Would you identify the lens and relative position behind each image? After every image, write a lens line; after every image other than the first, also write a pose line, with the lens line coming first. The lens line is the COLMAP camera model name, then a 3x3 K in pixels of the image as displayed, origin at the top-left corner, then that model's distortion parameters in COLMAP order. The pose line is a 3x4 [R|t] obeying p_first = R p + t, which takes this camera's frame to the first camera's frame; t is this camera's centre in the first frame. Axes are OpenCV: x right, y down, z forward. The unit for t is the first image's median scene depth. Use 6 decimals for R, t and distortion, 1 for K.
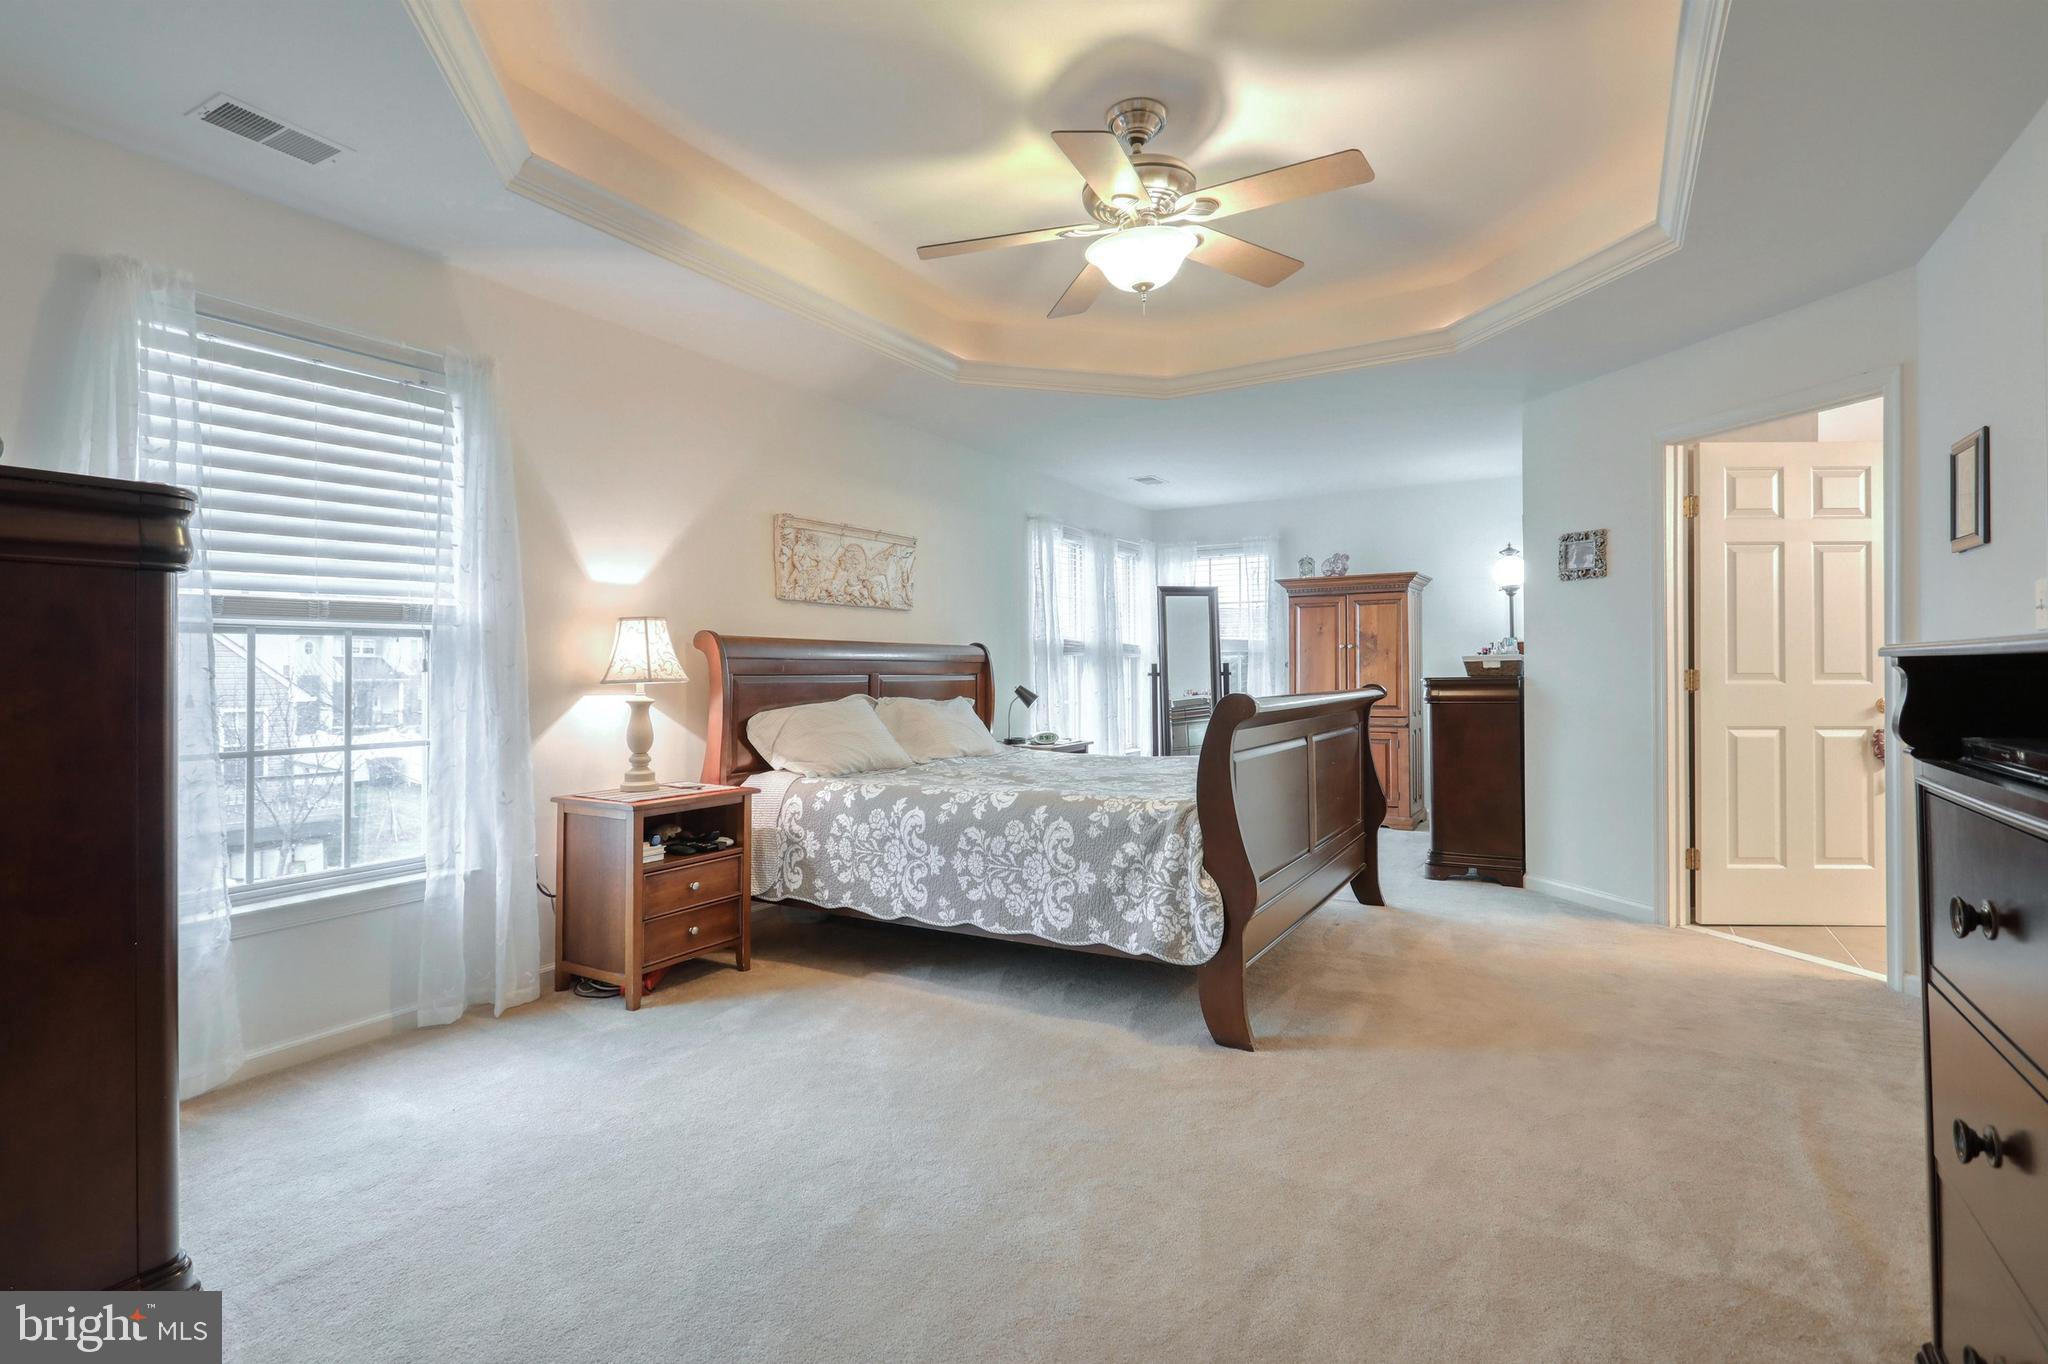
lens RADIAL K [[974.7, 0, 1018.4], [0, 974.7, 674.7], [0, 0, 1]] dist [-0.003185, 0.001043]
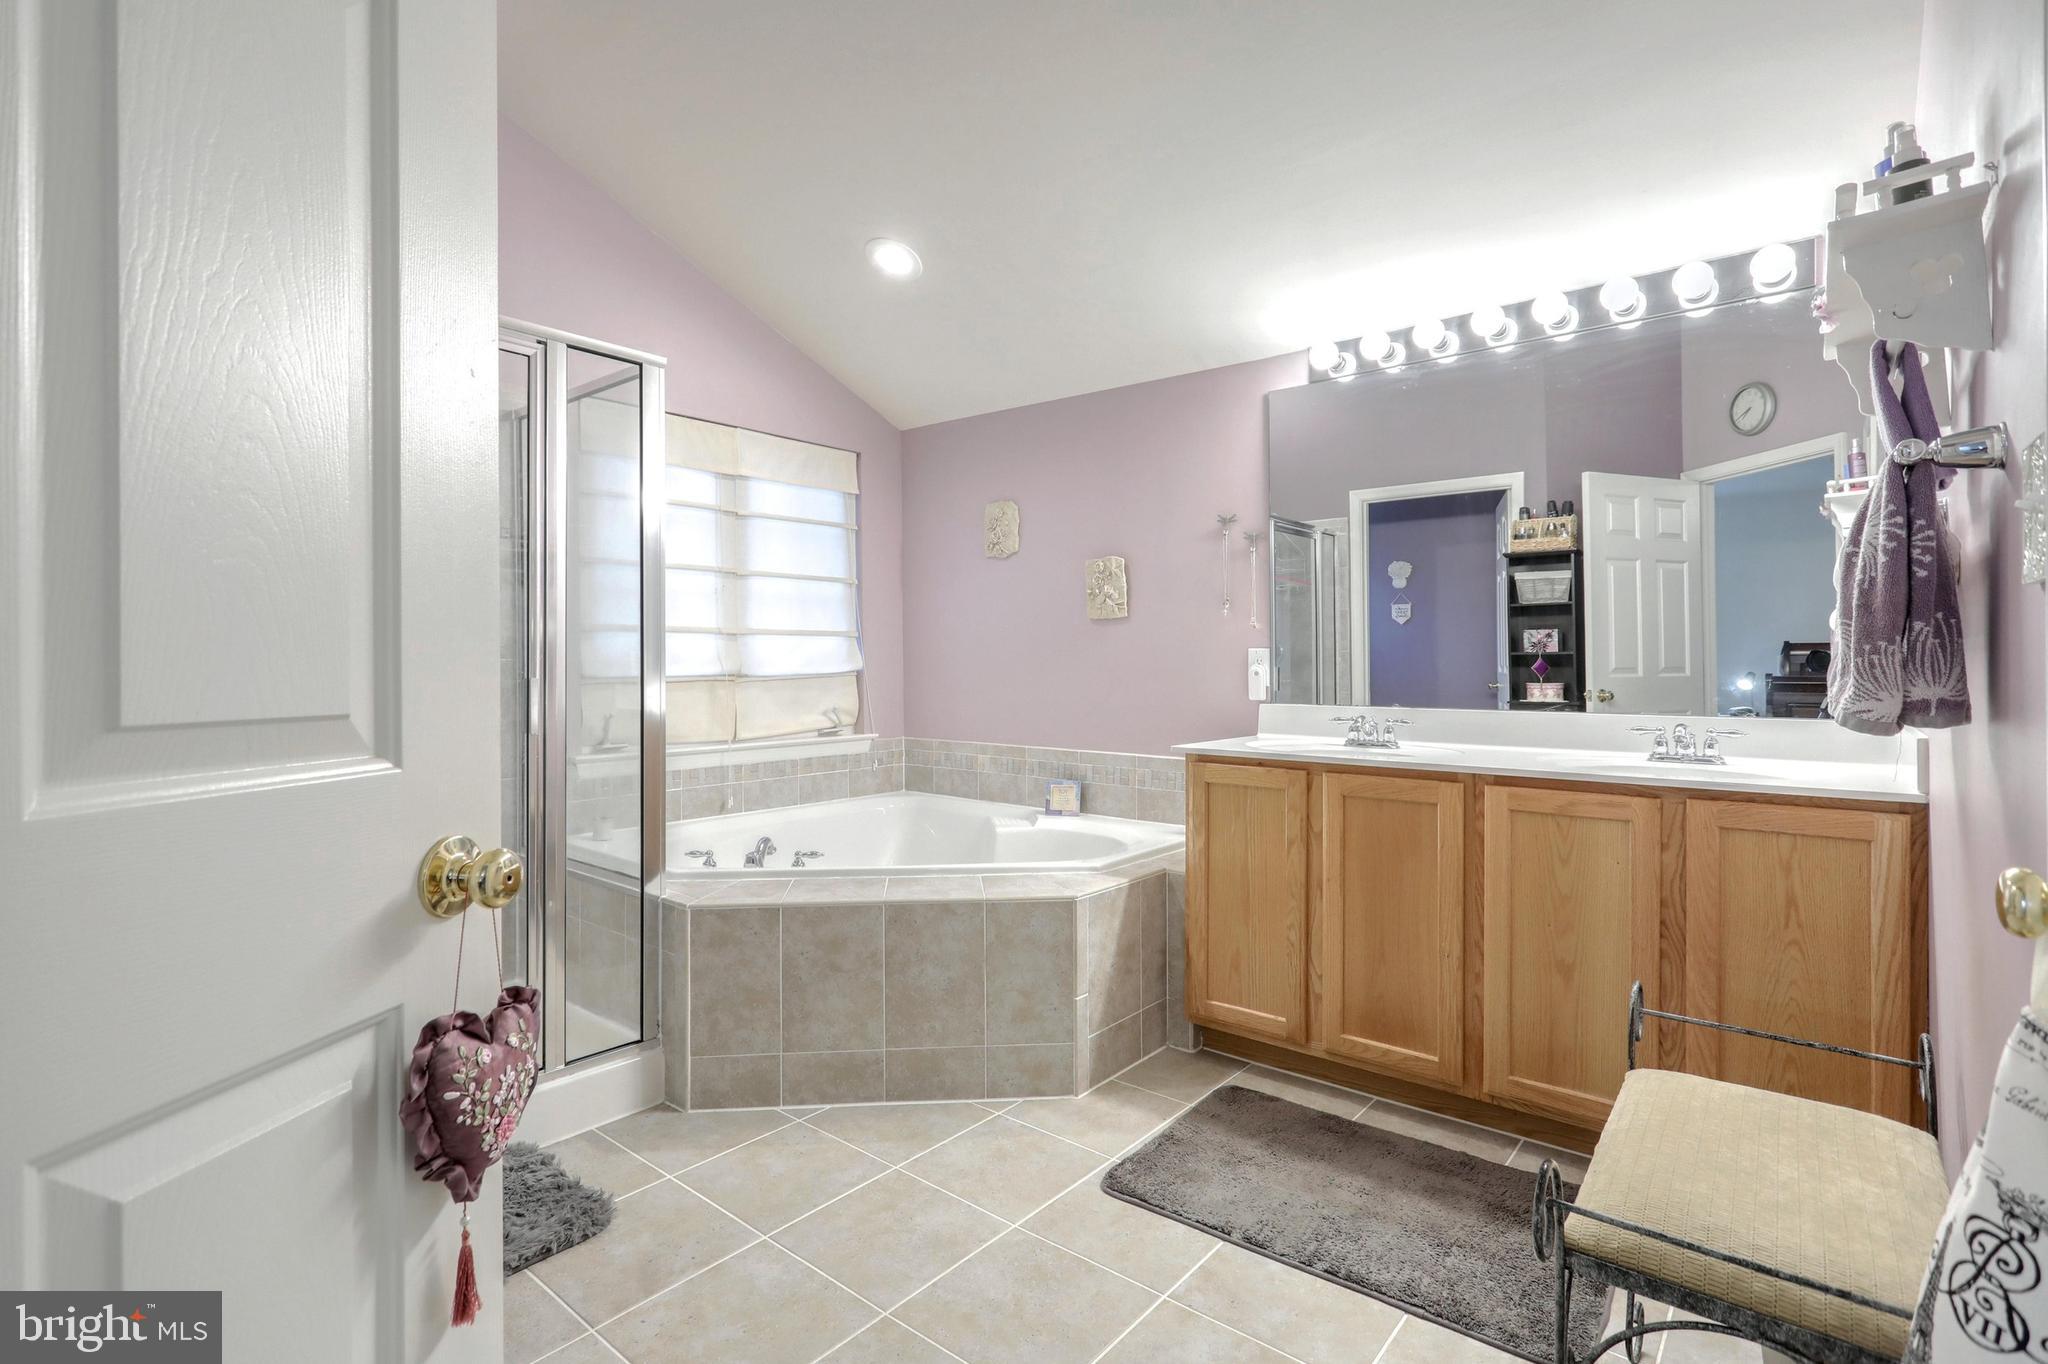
lens RADIAL K [[974.7, 0, 1022.2], [0, 974.7, 671.5], [0, 0, 1]] dist [-0.003185, 0.001043]
pose [[0.141779, 0.003405, 0.989892, 0.519430], [0.000997, 0.999993, -0.003583, -0.006762], [-0.989898, 0.001495, 0.141775, 0.625590]]
